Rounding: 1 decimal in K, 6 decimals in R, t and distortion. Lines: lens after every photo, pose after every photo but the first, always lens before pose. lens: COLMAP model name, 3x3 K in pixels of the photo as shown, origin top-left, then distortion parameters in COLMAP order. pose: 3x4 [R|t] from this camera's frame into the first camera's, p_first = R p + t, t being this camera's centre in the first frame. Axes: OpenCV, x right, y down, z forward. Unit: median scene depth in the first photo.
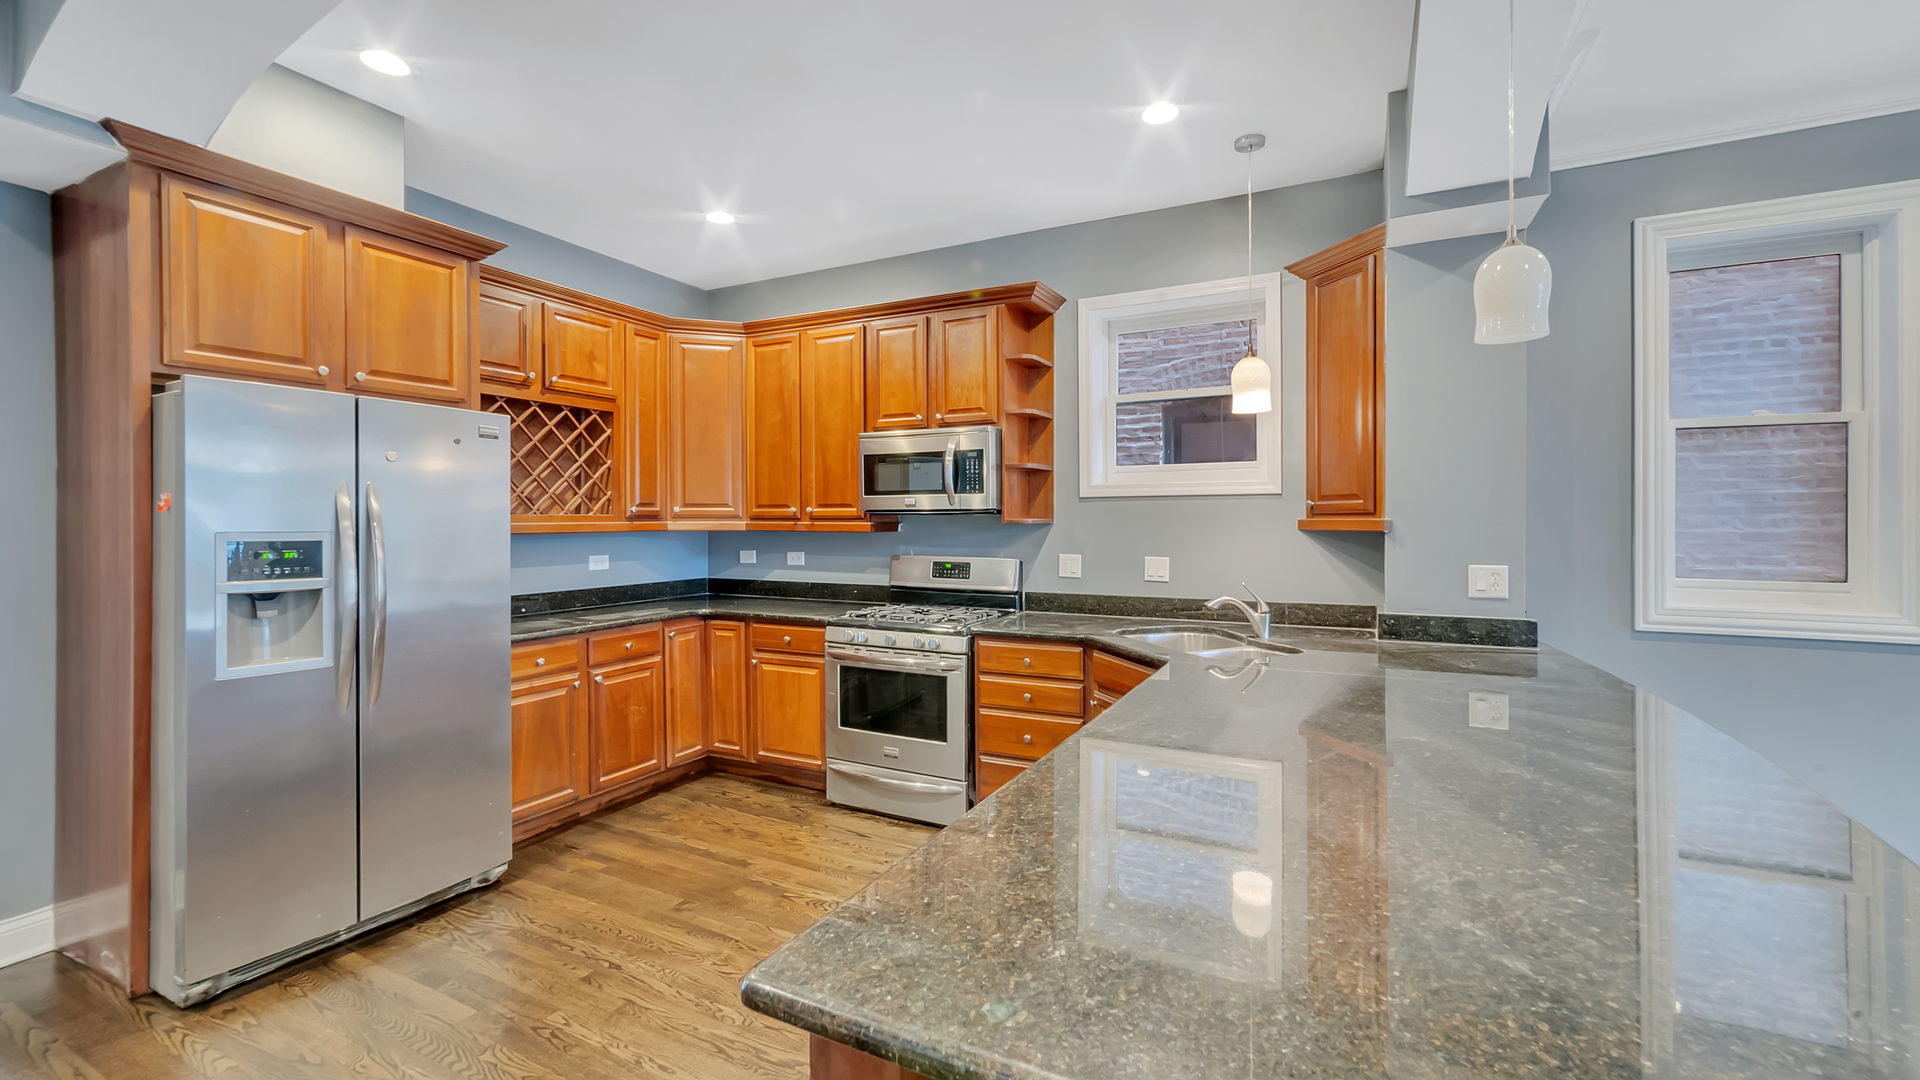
lens RADIAL K [[781.5, 0, 969.6], [0, 781.5, 528.9], [0, 0, 1]] dist [-0.005832, 0.000608]
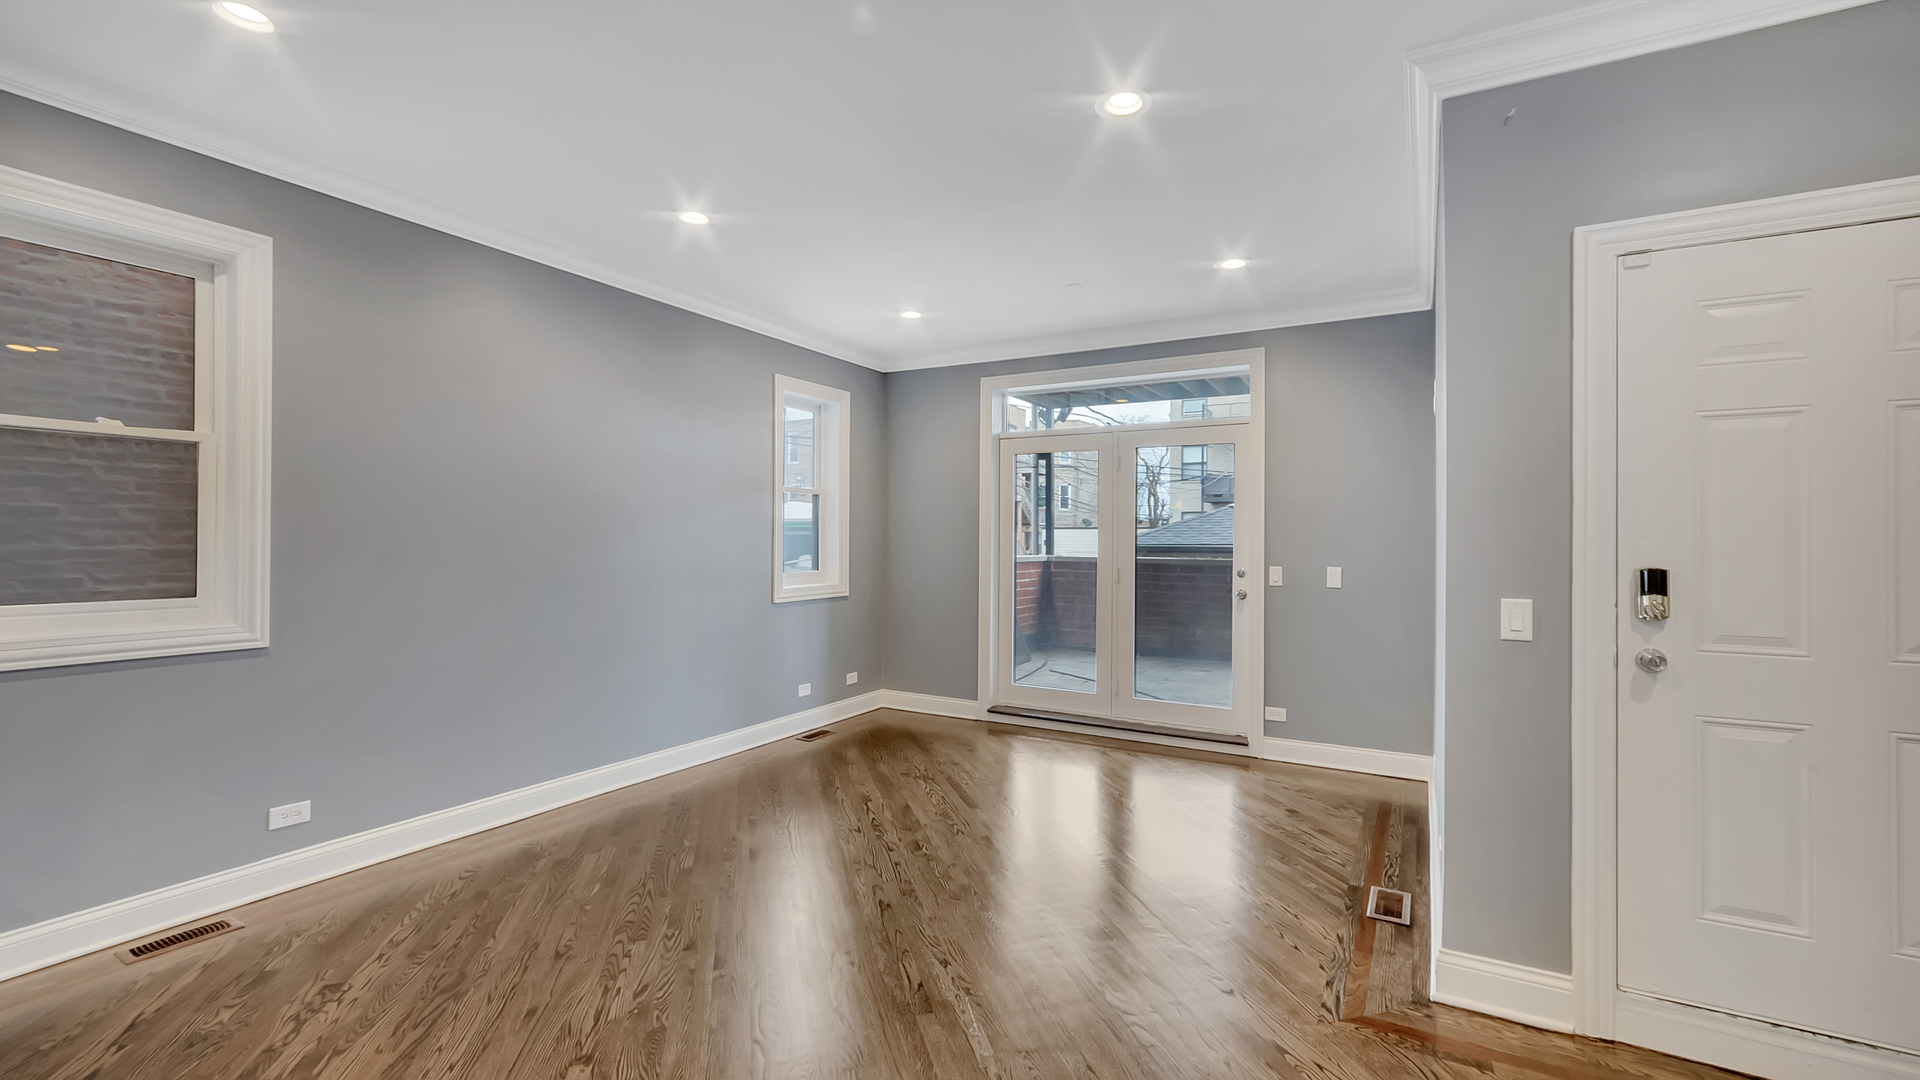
lens RADIAL K [[781.5, 0, 960.8], [0, 781.5, 543.3], [0, 0, 1]] dist [-0.005832, 0.000608]
pose [[0.059759, -0.003227, 0.998208, 0.154446], [0.004844, 0.999984, 0.002943, -0.001002], [-0.998201, 0.004659, 0.059774, -0.073751]]
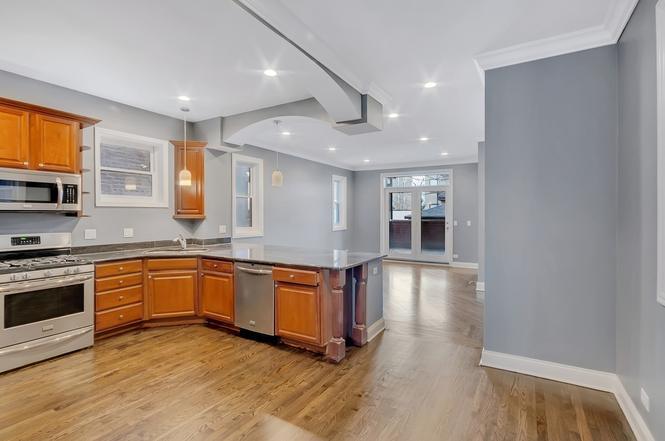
lens RADIAL K [[325.7, 0, 335.9], [0, 325.7, 216.4], [0, 0, 1]] dist [-0.001326, 0.000165]
pose [[0.061918, -0.003462, 0.998075, -0.790428], [0.009431, 0.999951, 0.002884, -0.003739], [-0.998037, 0.009234, 0.061948, 0.161214]]
